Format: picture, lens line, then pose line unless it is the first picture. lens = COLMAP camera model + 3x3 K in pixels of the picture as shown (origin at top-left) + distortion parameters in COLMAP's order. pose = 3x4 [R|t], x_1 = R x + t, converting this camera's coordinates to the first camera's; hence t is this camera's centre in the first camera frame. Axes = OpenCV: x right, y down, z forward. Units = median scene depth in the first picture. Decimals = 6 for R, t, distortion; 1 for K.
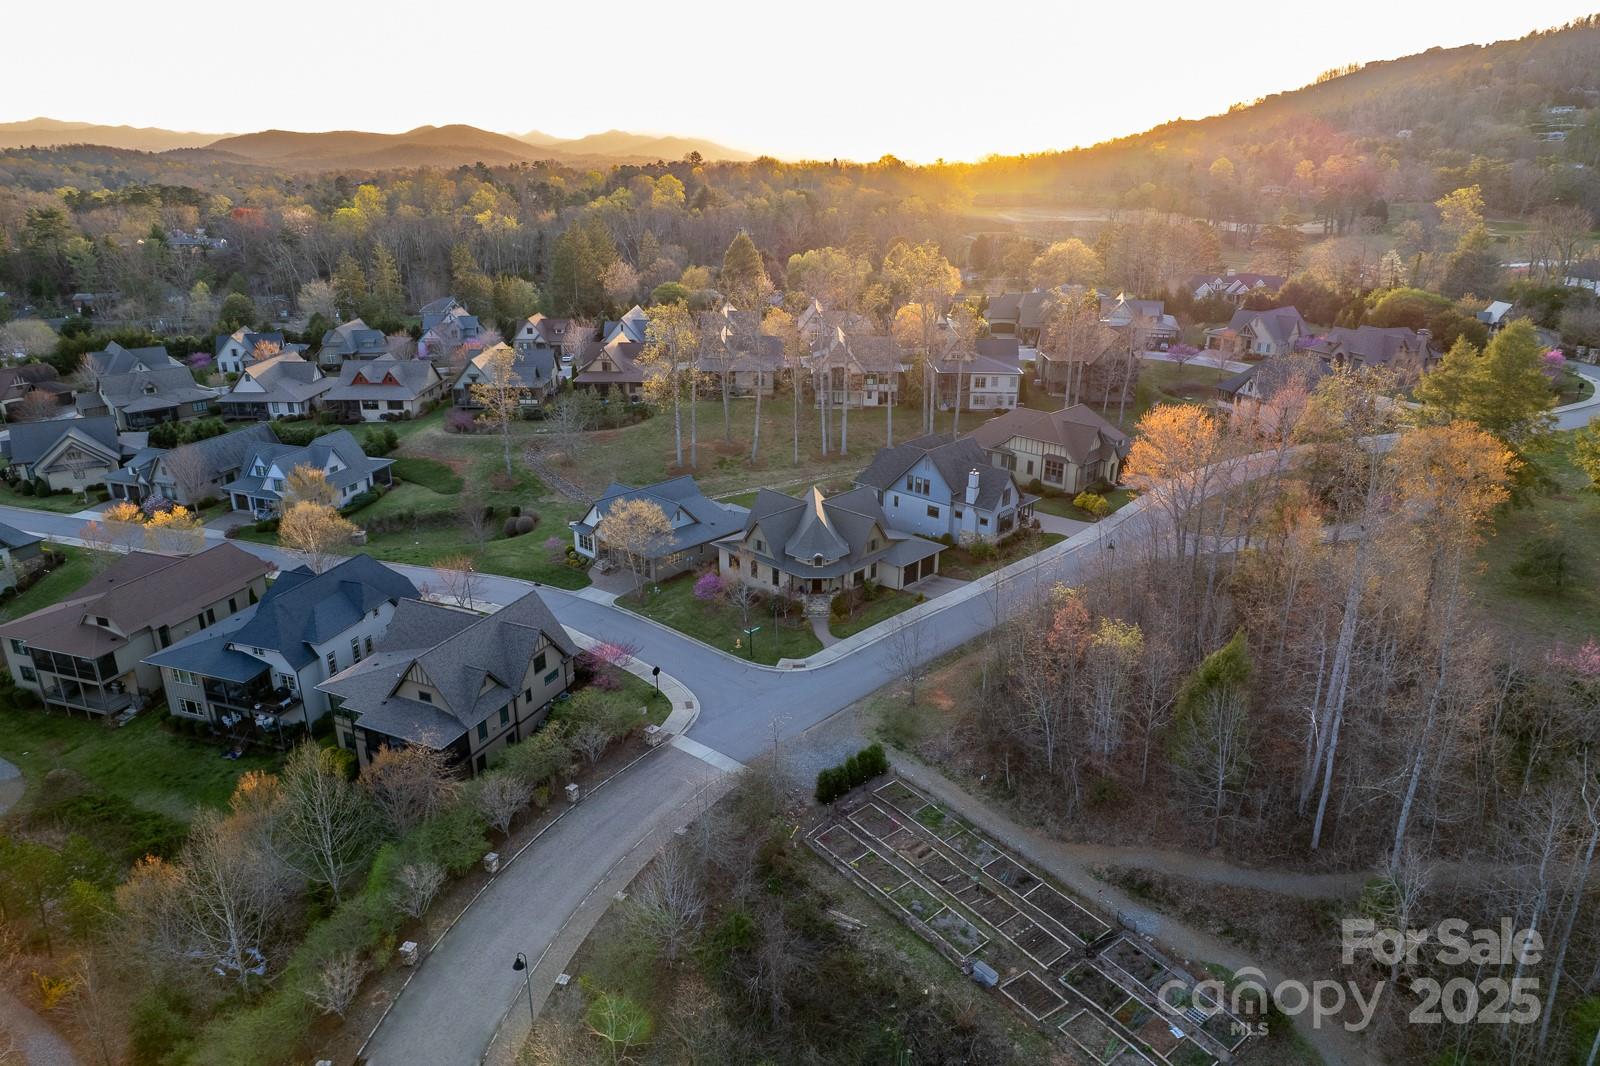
lens RADIAL K [[1023.9, 0, 809.2], [0, 1023.9, 533.9], [0, 0, 1]] dist [-0.070248, 0.053445]
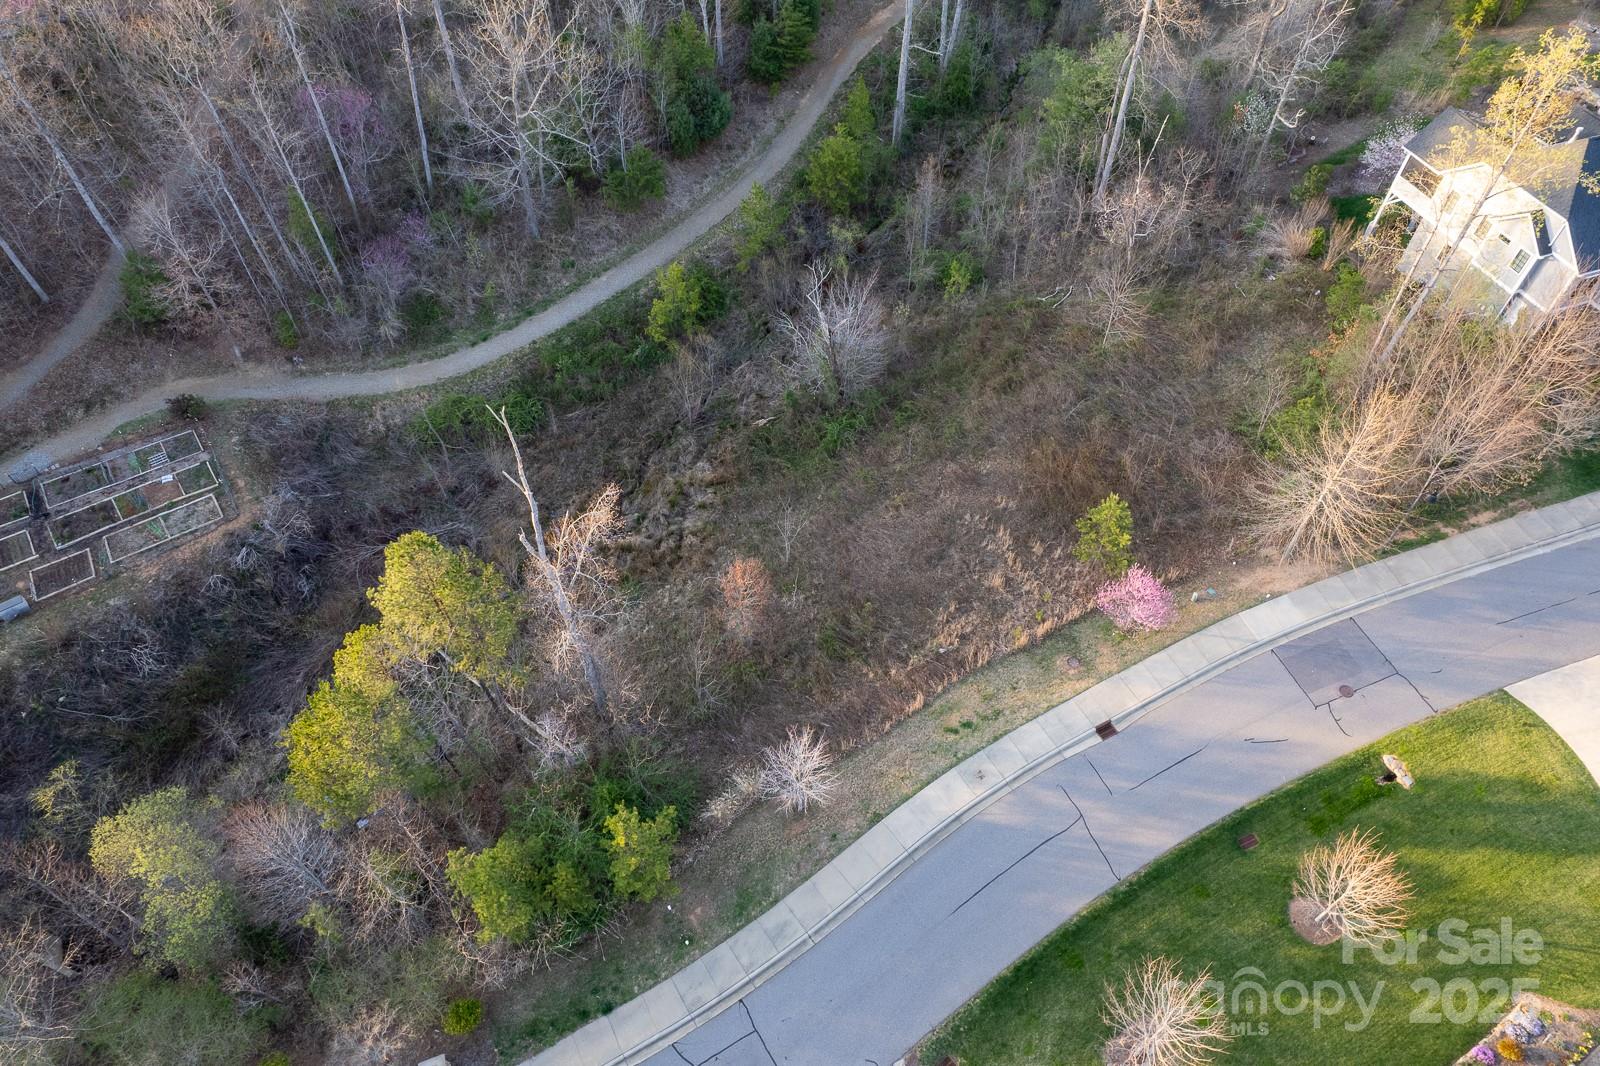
lens RADIAL K [[1022.5, 0, 808.6], [0, 1022.5, 538.3], [0, 0, 1]] dist [-0.081032, 0.073210]
pose [[0.033717, -0.785549, 0.617880, -0.212876], [0.342921, 0.589794, 0.731128, -0.016590], [-0.938759, 0.187233, 0.289268, 0.019945]]
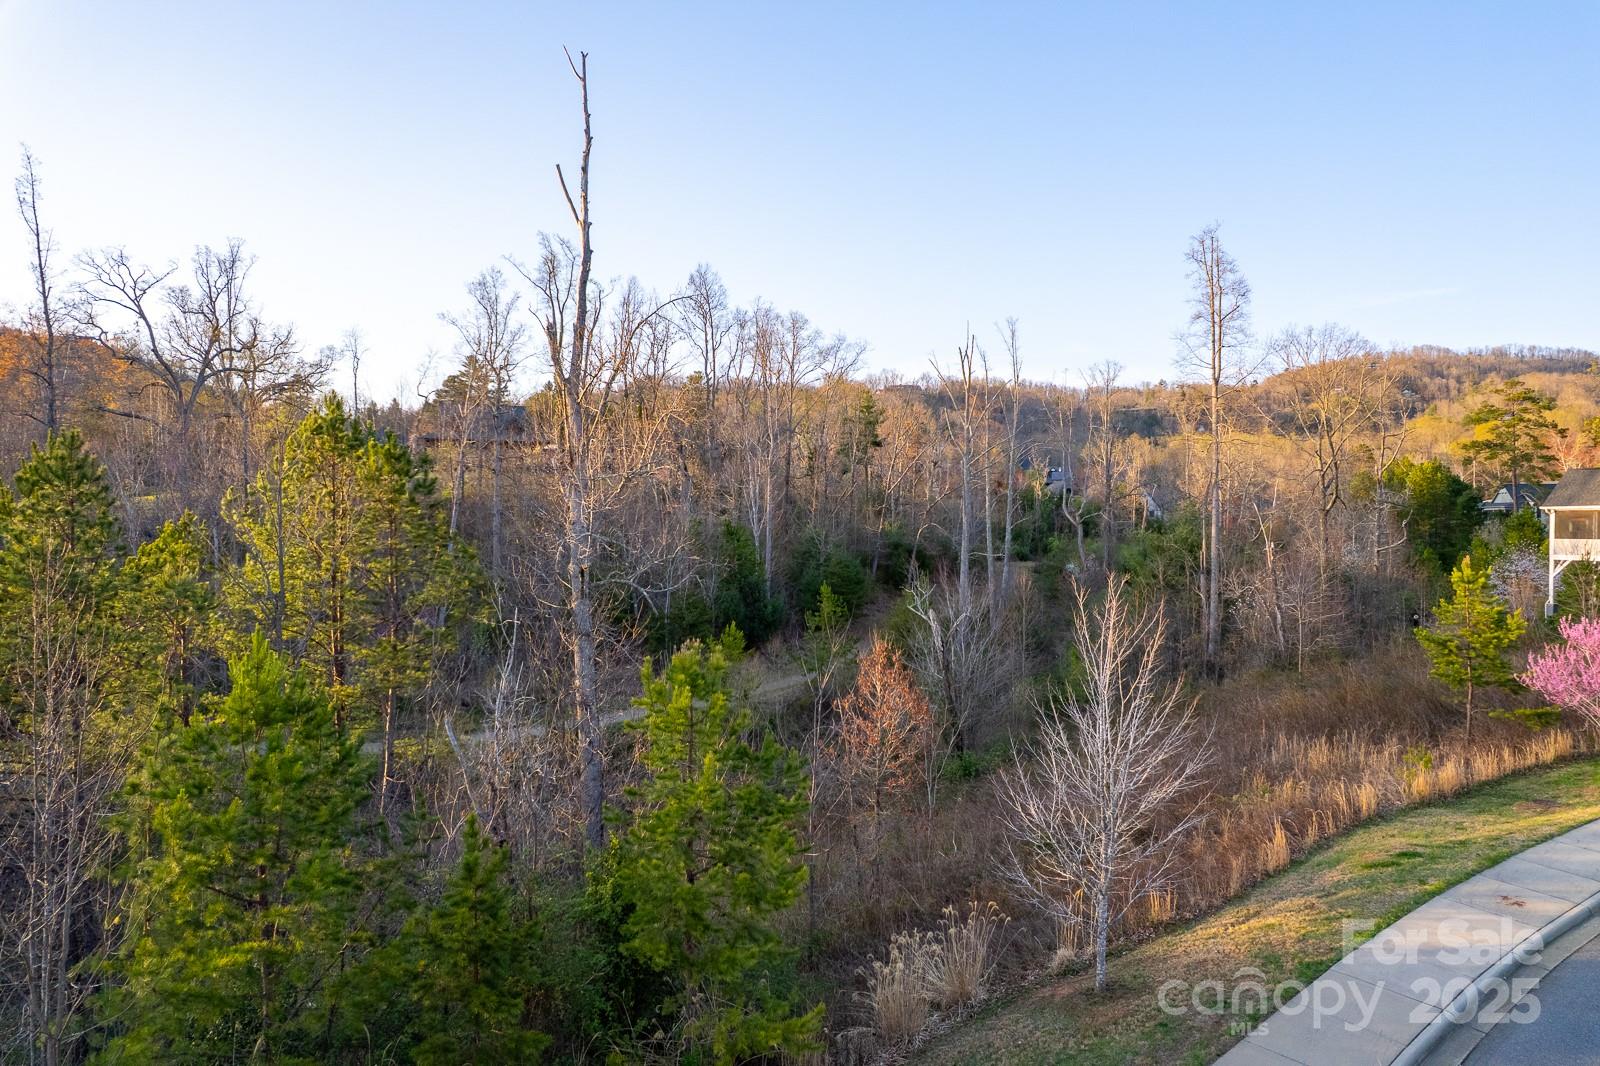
lens RADIAL K [[1022.5, 0, 808.6], [0, 1022.5, 538.3], [0, 0, 1]] dist [-0.081032, 0.073210]
pose [[0.014966, -0.018244, 0.999722, -0.197276], [0.339543, 0.940513, 0.012080, 0.340697], [-0.940471, 0.339268, 0.020270, 0.221586]]
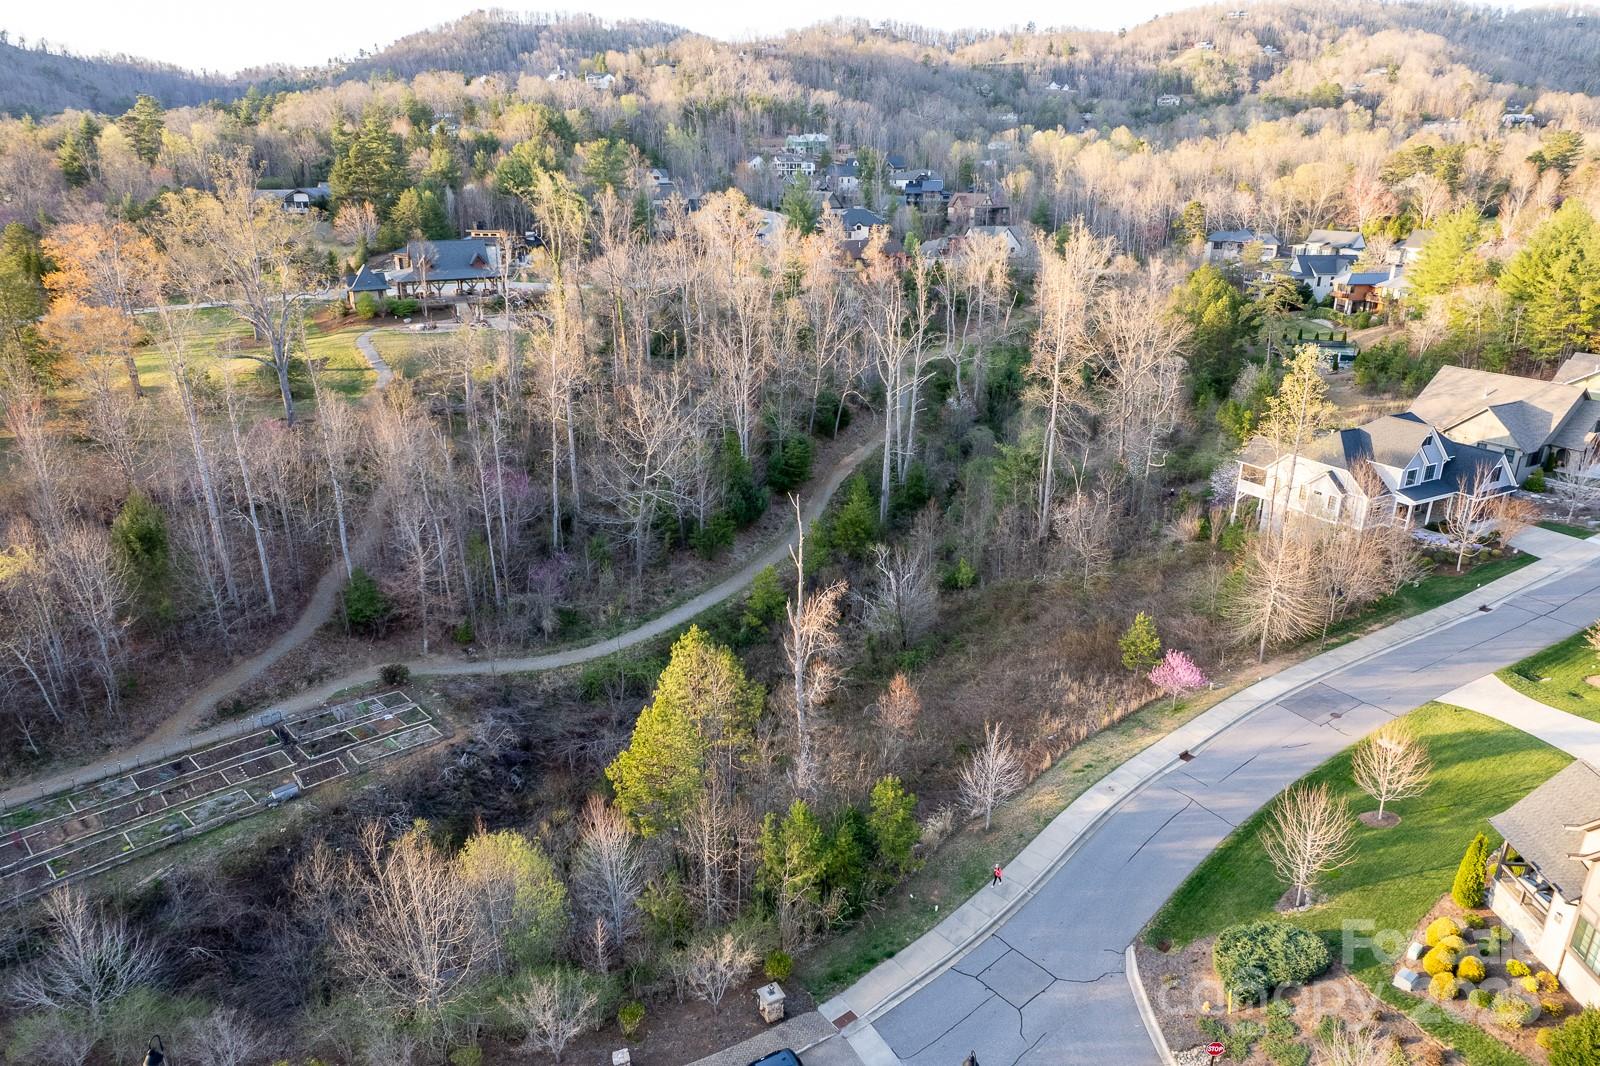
lens RADIAL K [[1022.5, 0, 808.6], [0, 1022.5, 538.3], [0, 0, 1]] dist [-0.081032, 0.073210]
pose [[-0.124623, -0.351373, 0.927904, -0.543344], [0.339773, 0.863539, 0.372633, -0.012672], [-0.932214, 0.361716, 0.011770, 0.234613]]
